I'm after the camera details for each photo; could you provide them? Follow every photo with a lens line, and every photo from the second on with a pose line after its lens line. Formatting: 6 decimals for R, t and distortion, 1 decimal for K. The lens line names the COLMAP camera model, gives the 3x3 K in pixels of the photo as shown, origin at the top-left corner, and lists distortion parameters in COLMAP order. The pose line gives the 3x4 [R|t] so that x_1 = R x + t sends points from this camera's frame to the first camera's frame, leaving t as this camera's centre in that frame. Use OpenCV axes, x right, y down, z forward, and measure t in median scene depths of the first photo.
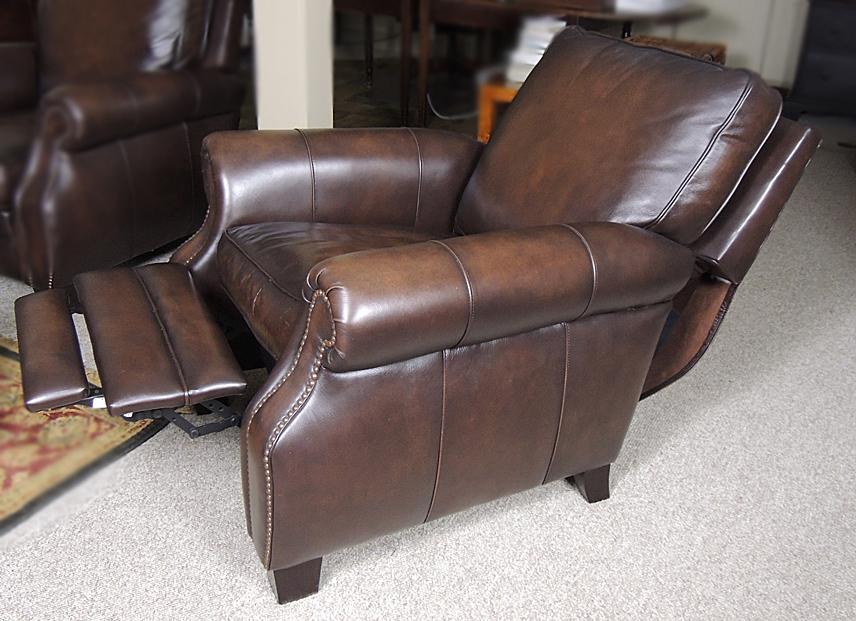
lens RADIAL K [[906.4, 0, 428.0], [0, 906.4, 310.5], [0, 0, 1]] dist [-0.010680, -0.021291]
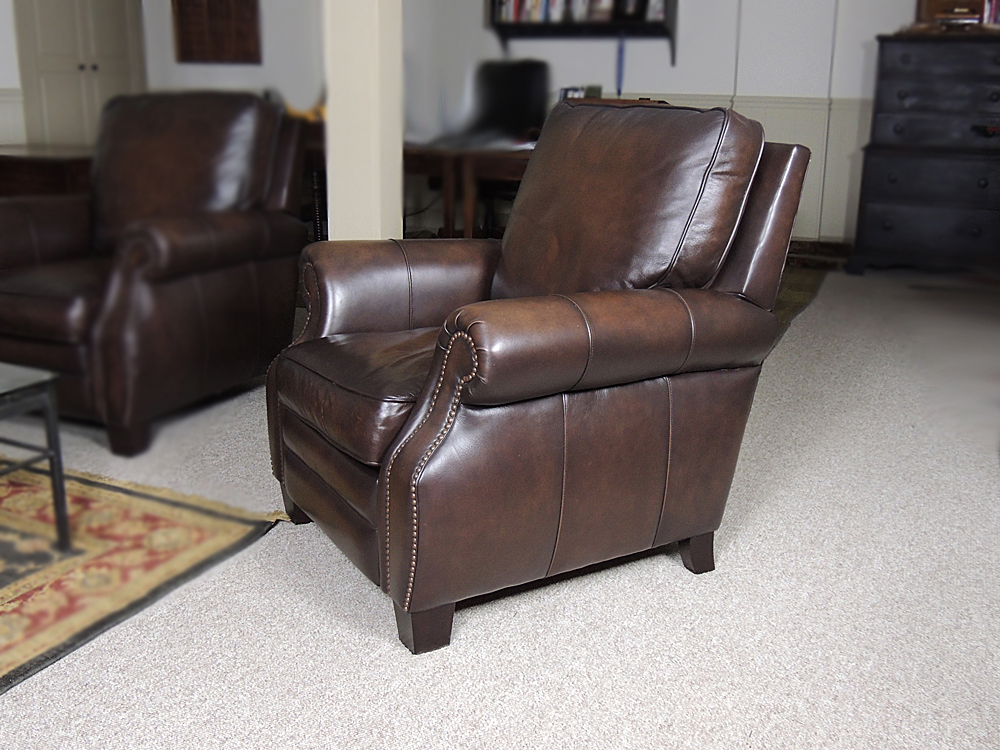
lens RADIAL K [[1061.2, 0, 500.0], [0, 1061.2, 375.0], [0, 0, 1]] dist [-0.024419, -0.015953]
pose [[0.998090, -0.040546, 0.046607, -0.098099], [0.047147, 0.987471, -0.150593, 0.173852], [-0.039917, 0.152503, 0.987497, -0.228889]]
